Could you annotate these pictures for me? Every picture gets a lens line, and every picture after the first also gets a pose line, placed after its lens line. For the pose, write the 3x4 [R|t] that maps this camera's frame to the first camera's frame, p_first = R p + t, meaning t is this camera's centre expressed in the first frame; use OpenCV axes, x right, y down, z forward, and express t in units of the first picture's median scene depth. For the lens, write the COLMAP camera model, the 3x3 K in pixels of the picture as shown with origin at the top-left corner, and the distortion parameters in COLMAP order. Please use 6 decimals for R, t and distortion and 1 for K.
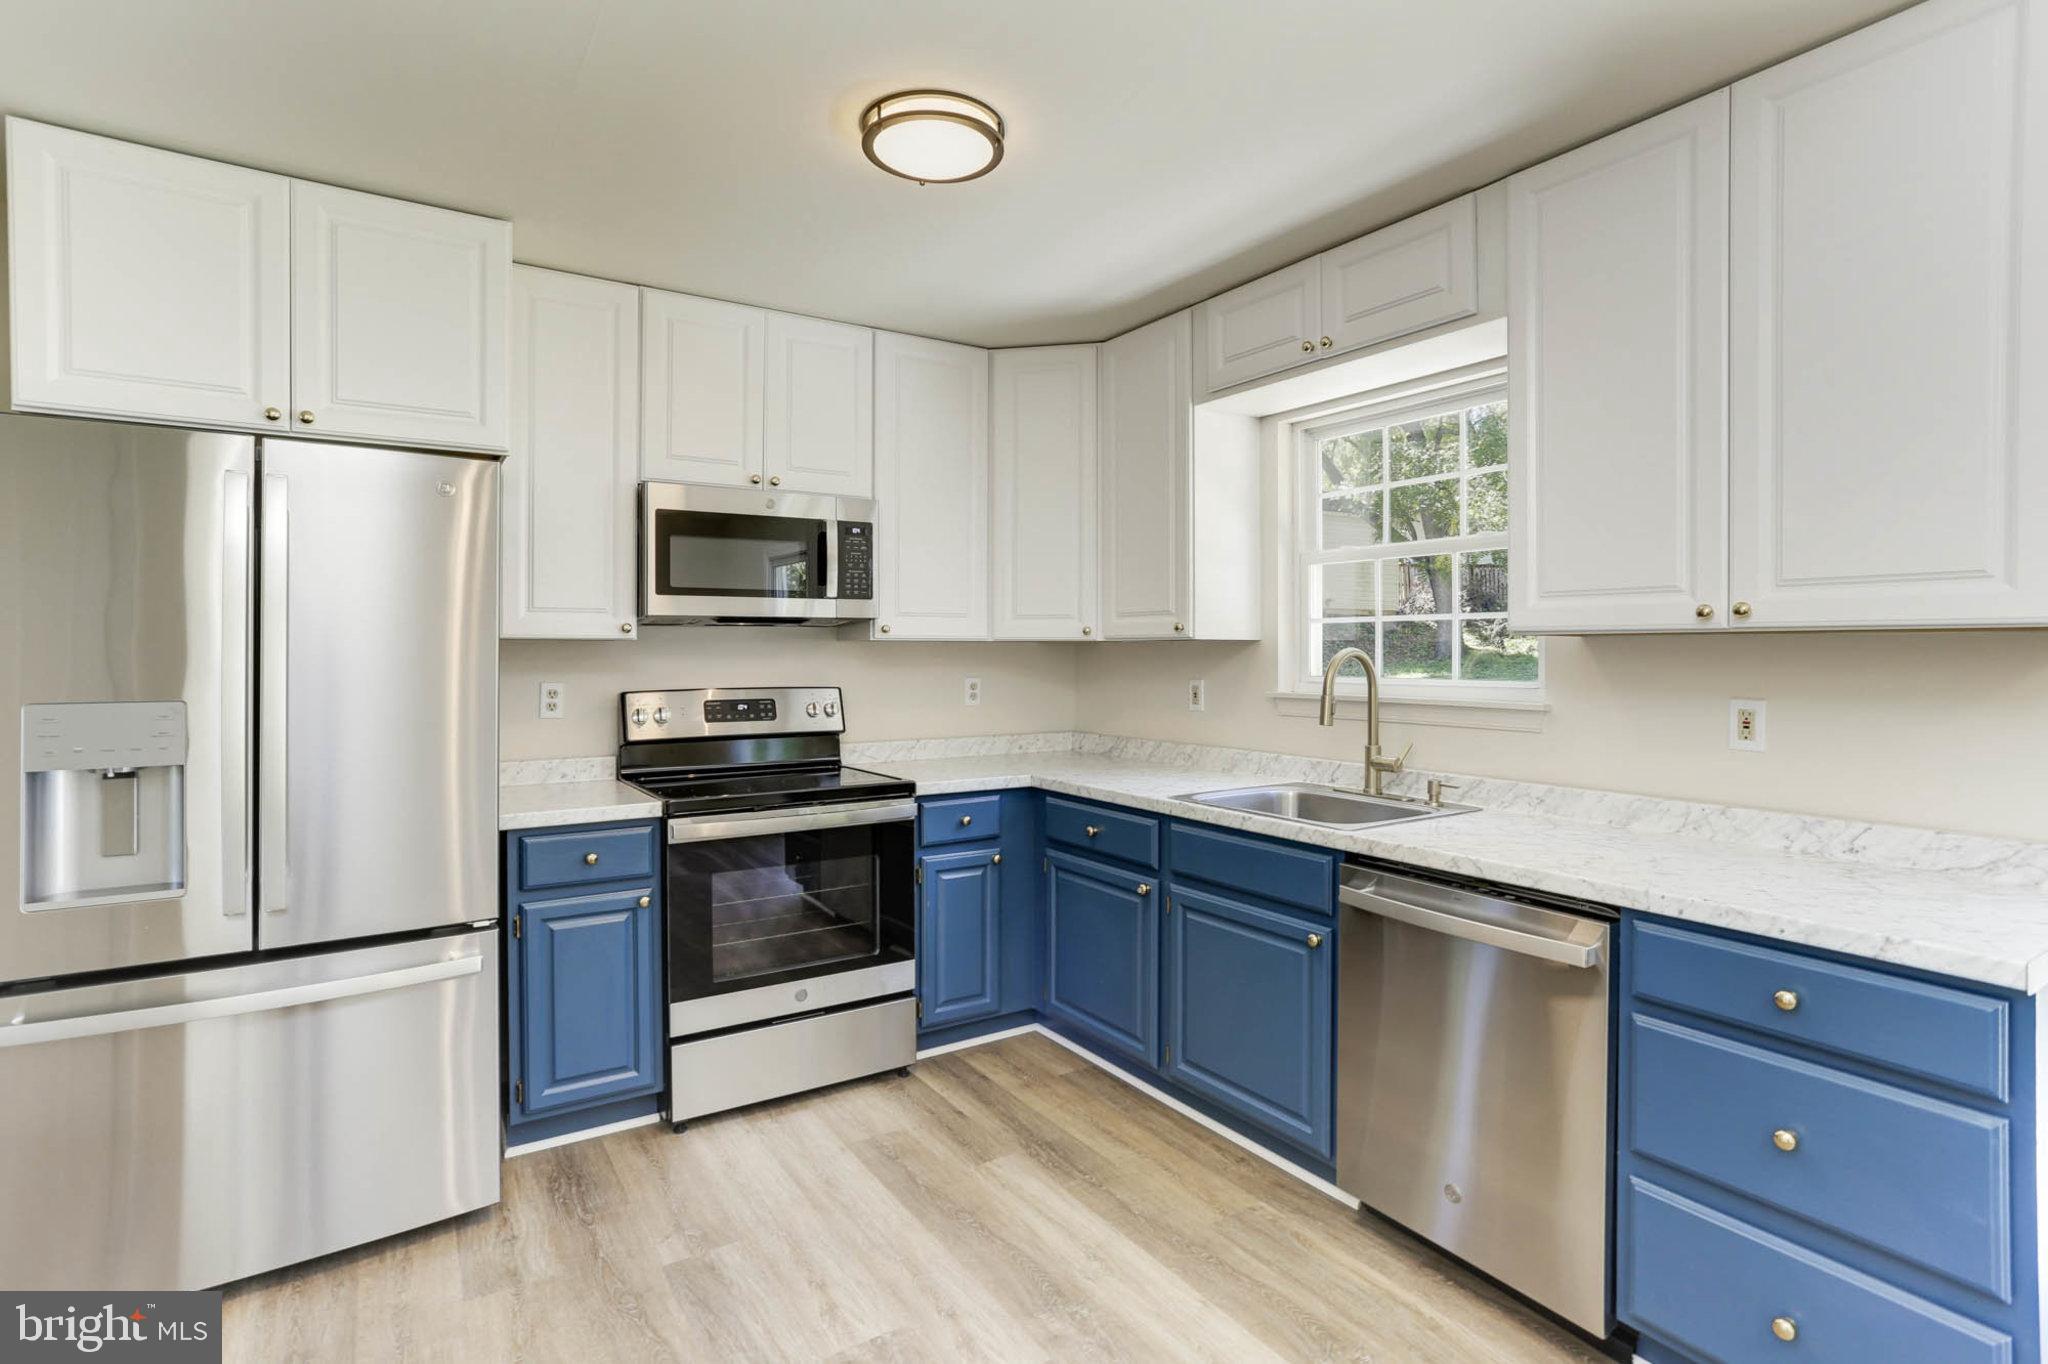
lens RADIAL K [[1017.4, 0, 1024.9], [0, 1017.4, 652.0], [0, 0, 1]] dist [-0.054087, 0.037362]
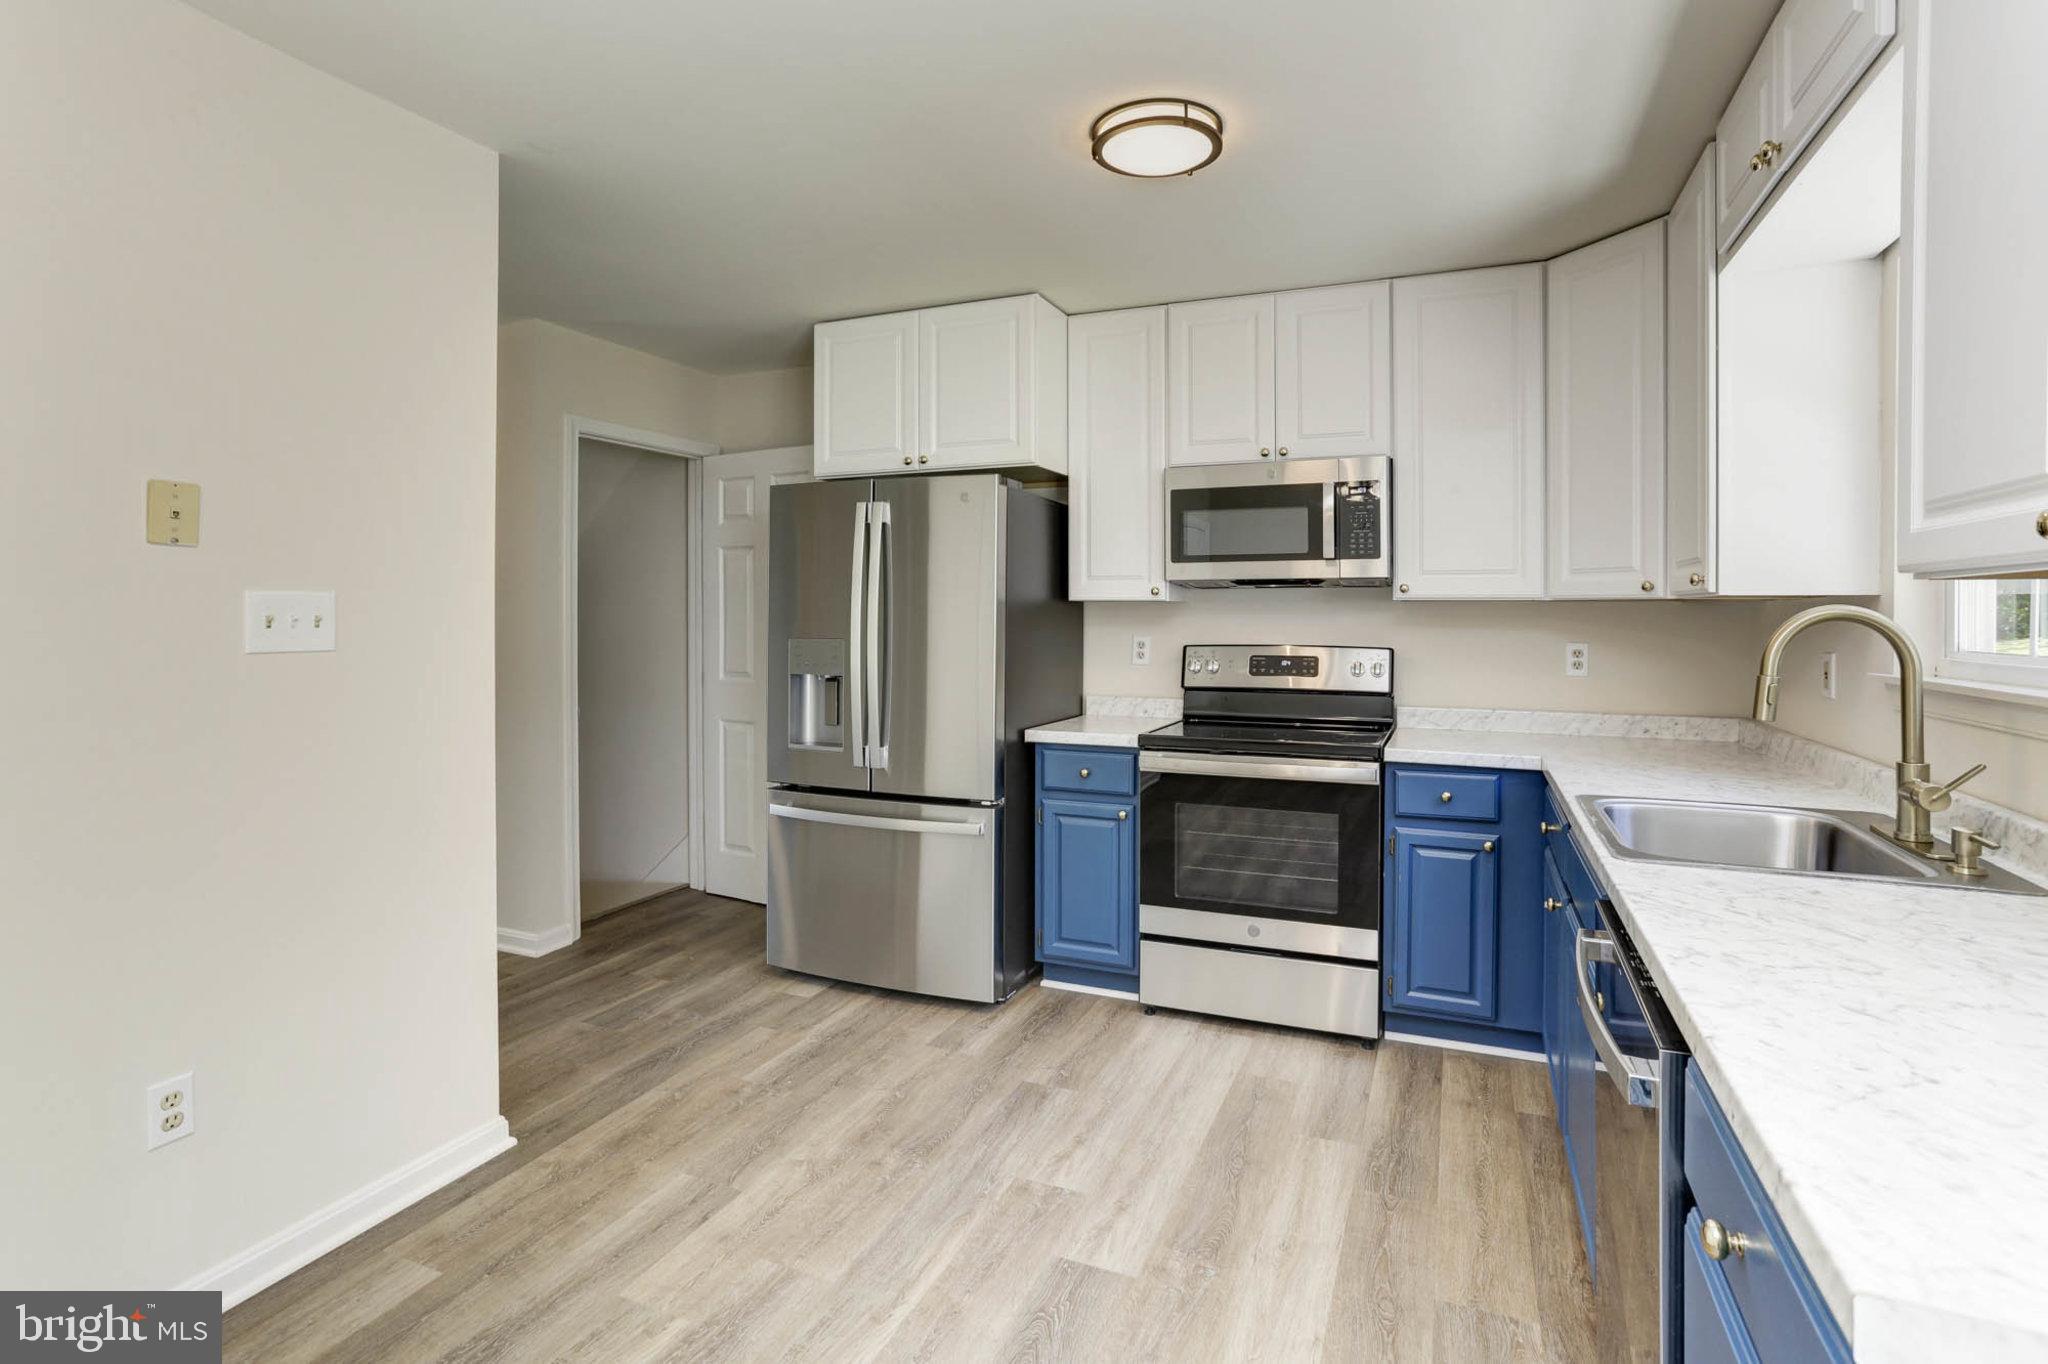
lens RADIAL K [[1010.7, 0, 1021.6], [0, 1010.7, 615.1], [0, 0, 1]] dist [-0.045066, 0.027996]
pose [[0.551977, 0.003732, -0.833851, 0.522848], [-0.005491, 0.999985, 0.000840, 0.004528], [0.833841, 0.004115, 0.551989, 0.198225]]
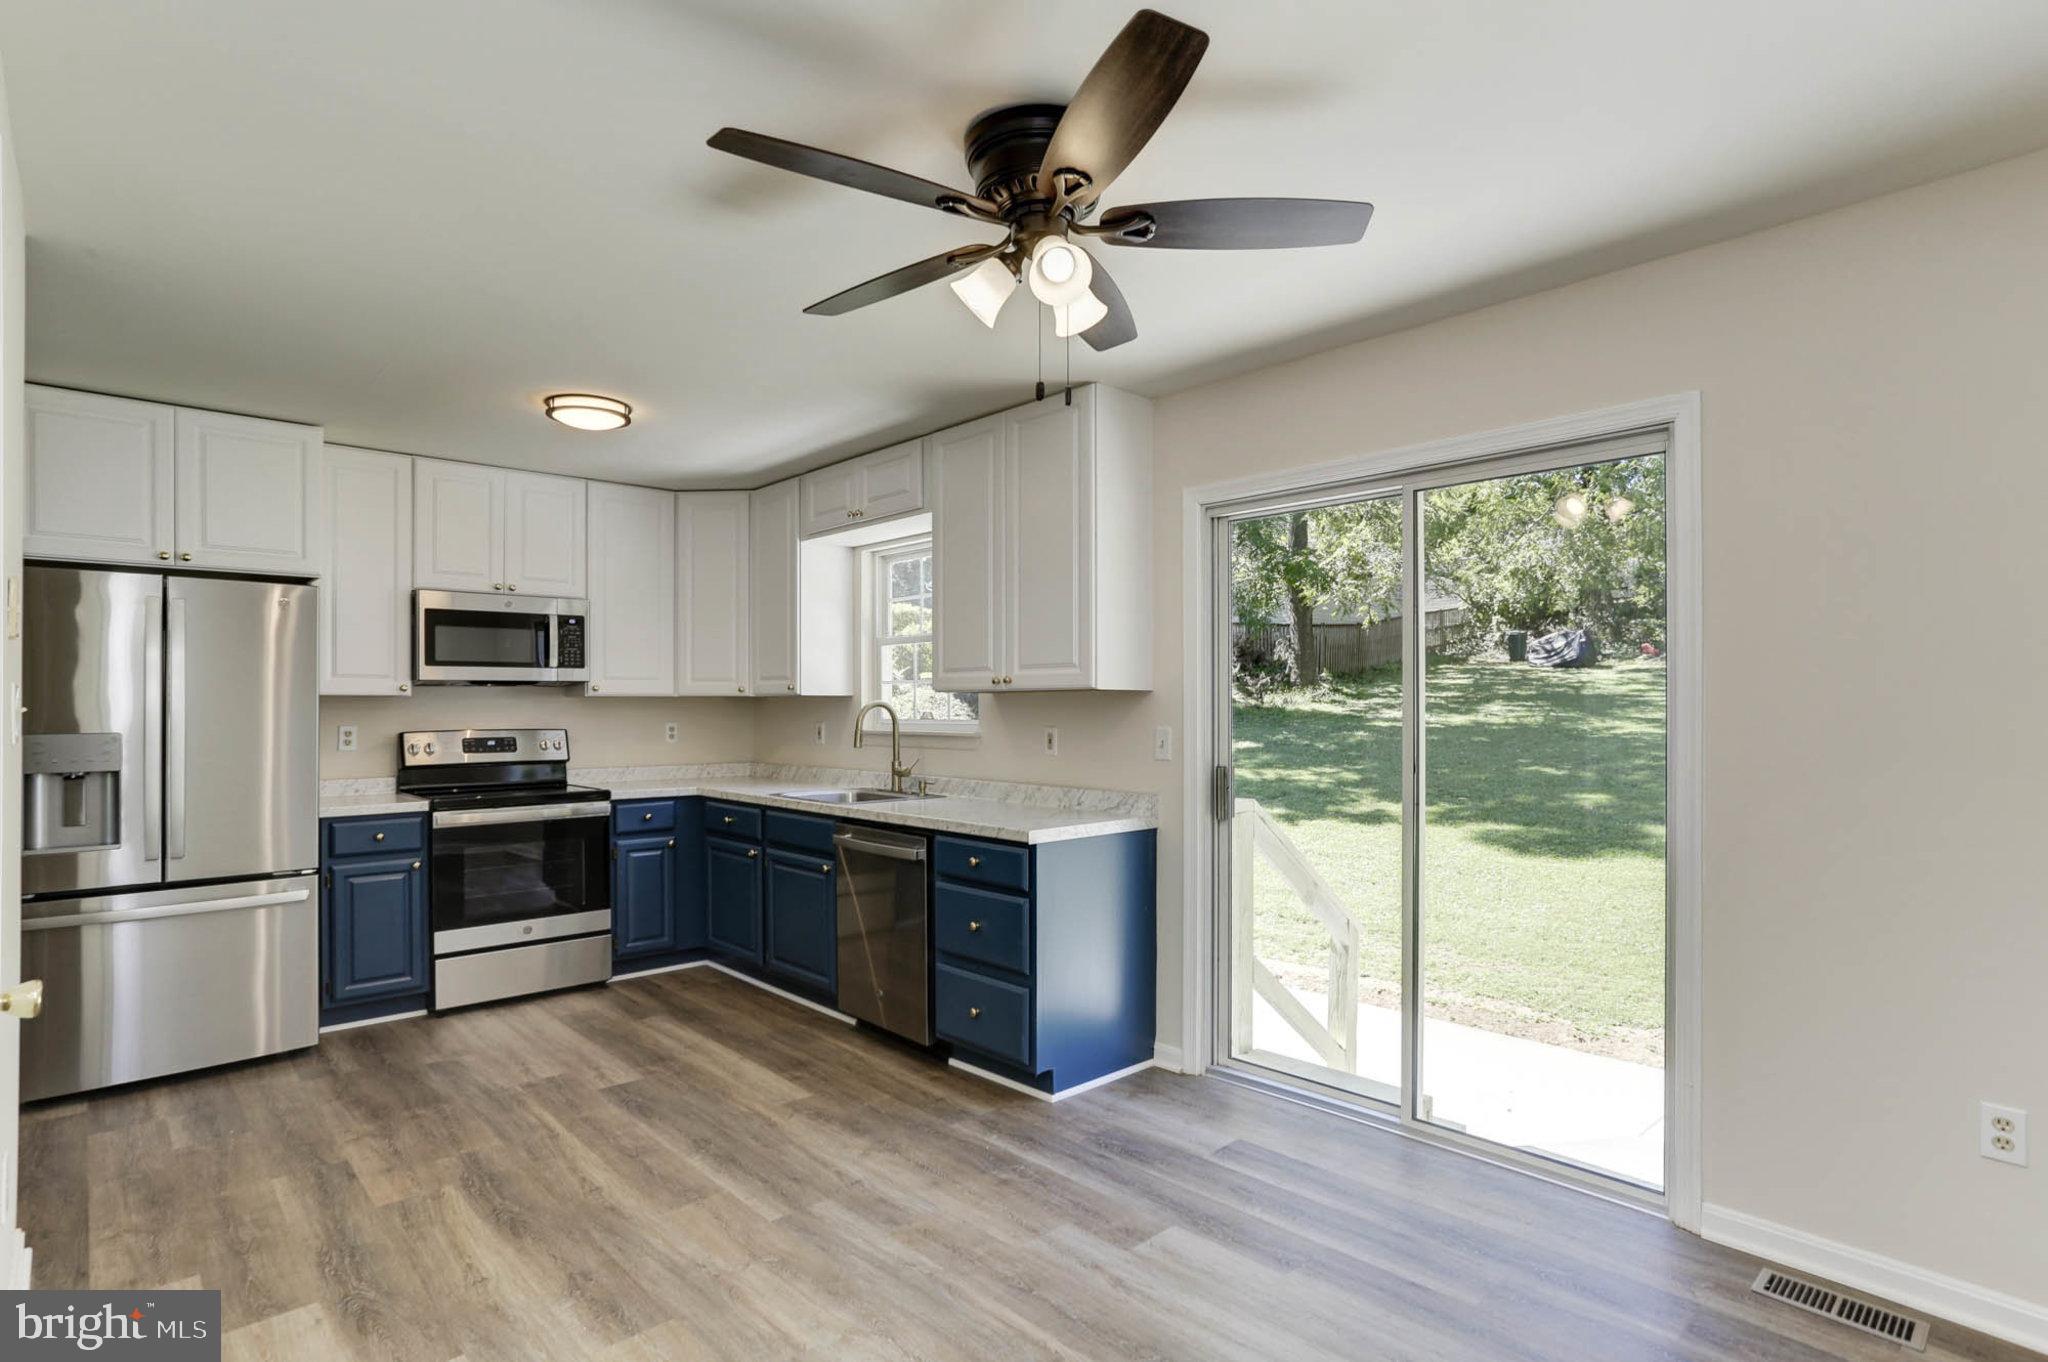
lens RADIAL K [[1066.5, 0, 1026.1], [0, 1066.5, 705.6], [0, 0, 1]] dist [-0.051375, 0.045257]
pose [[0.987430, -0.002919, 0.158027, 0.264633], [0.003180, 0.999994, -0.001398, 0.006969], [-0.158022, 0.001883, 0.987434, -0.675206]]
